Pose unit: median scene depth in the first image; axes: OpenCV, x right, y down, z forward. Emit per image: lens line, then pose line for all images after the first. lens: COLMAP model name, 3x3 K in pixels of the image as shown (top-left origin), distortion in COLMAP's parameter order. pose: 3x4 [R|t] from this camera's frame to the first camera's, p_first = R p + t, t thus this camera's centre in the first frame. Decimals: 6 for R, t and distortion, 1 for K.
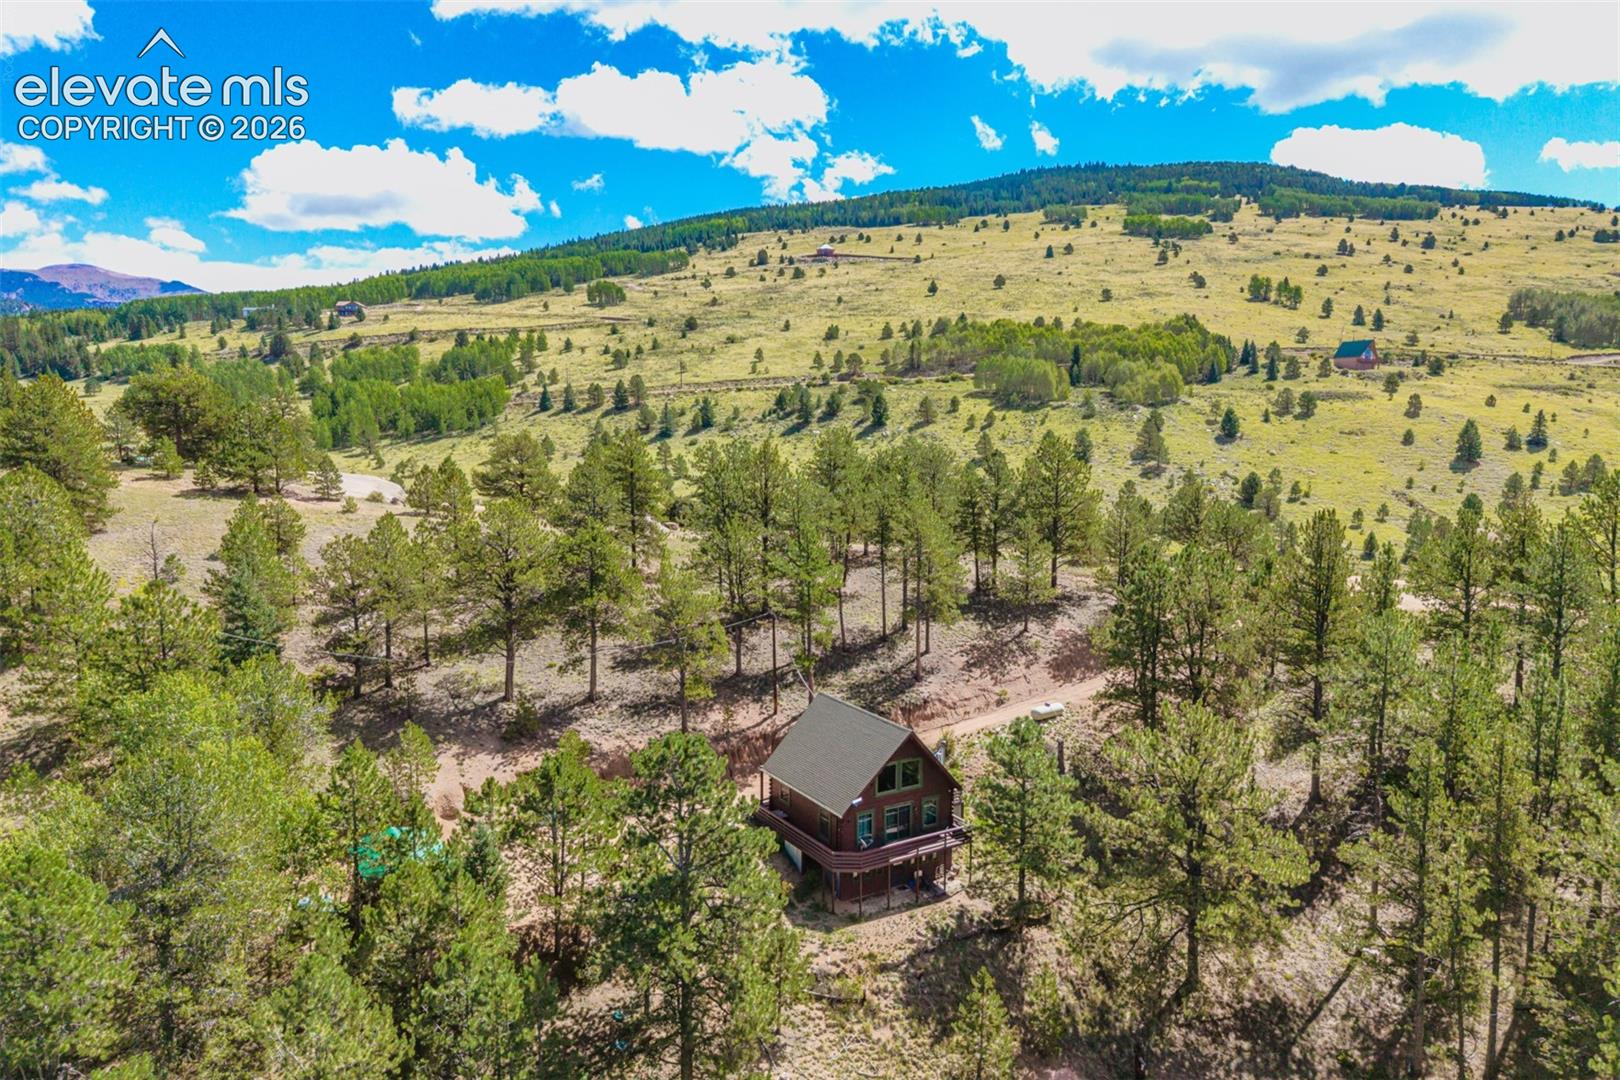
lens RADIAL K [[1078.6, 0, 810.0], [0, 1078.6, 540.0], [0, 0, 1]] dist [0.031403, -0.025537]
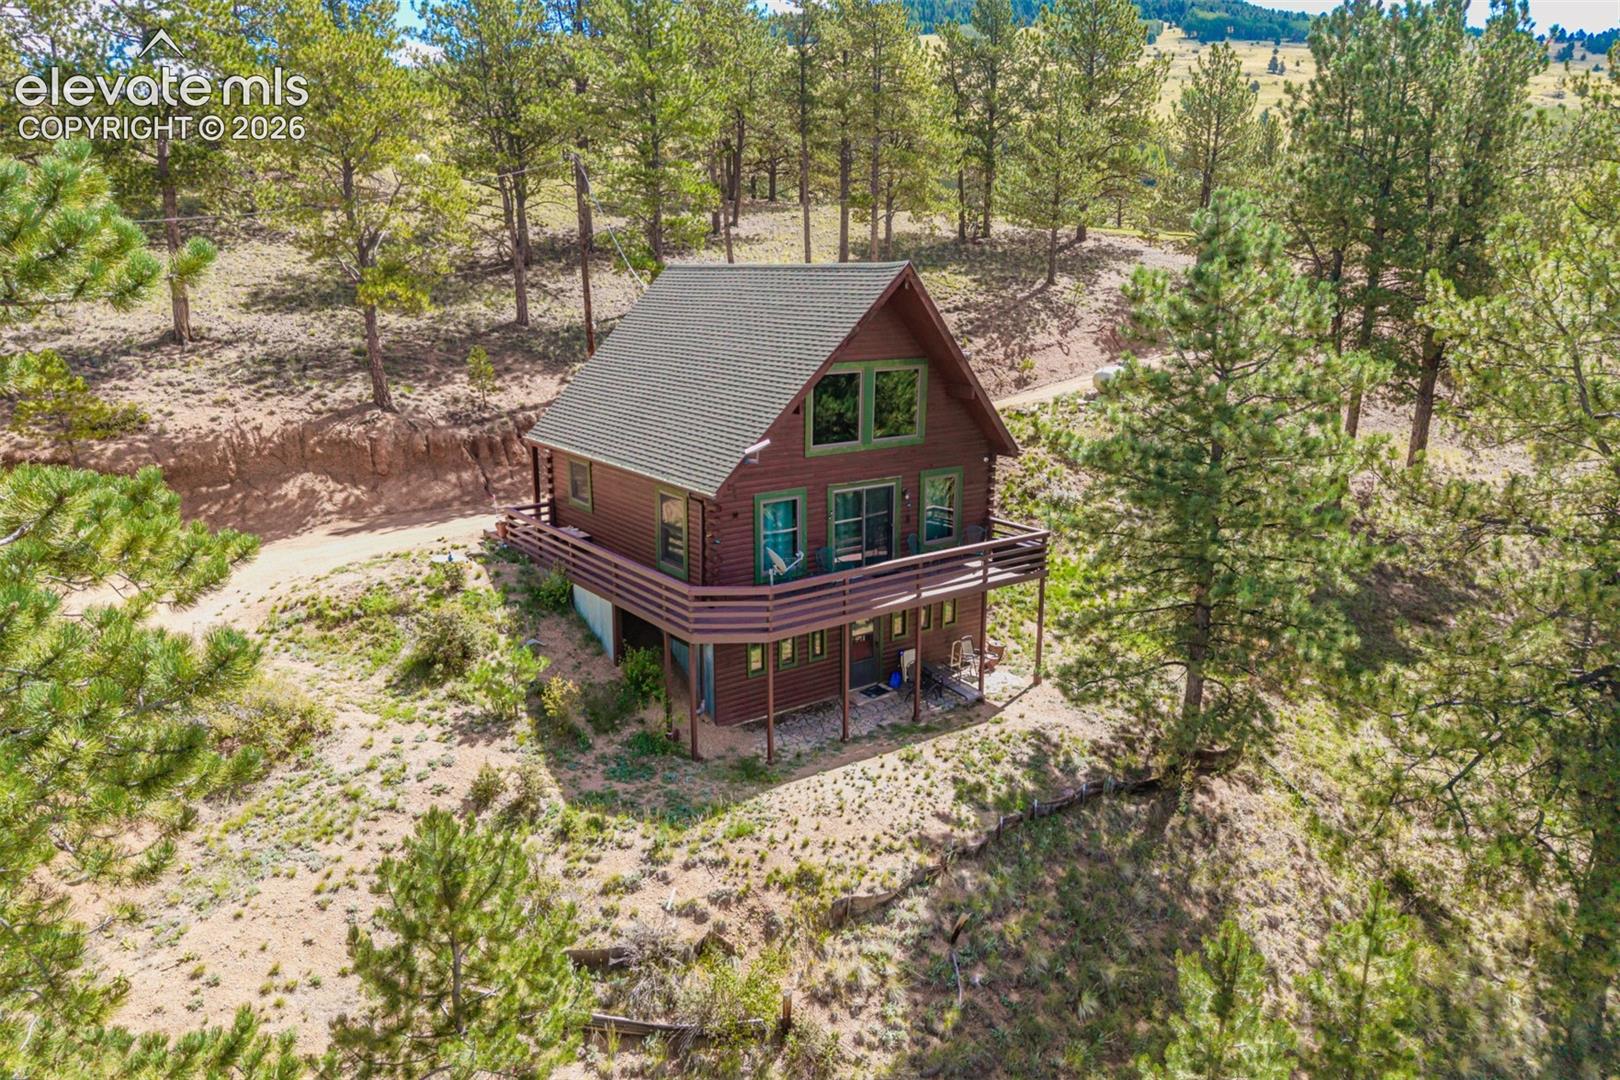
lens RADIAL K [[1078.6, 0, 810.0], [0, 1078.6, 540.0], [0, 0, 1]] dist [0.031403, -0.025537]
pose [[0.996065, -0.022286, 0.085778, 0.030689], [0.012054, 0.992939, 0.118013, 0.231541], [-0.087802, -0.116515, 0.989300, 0.653094]]
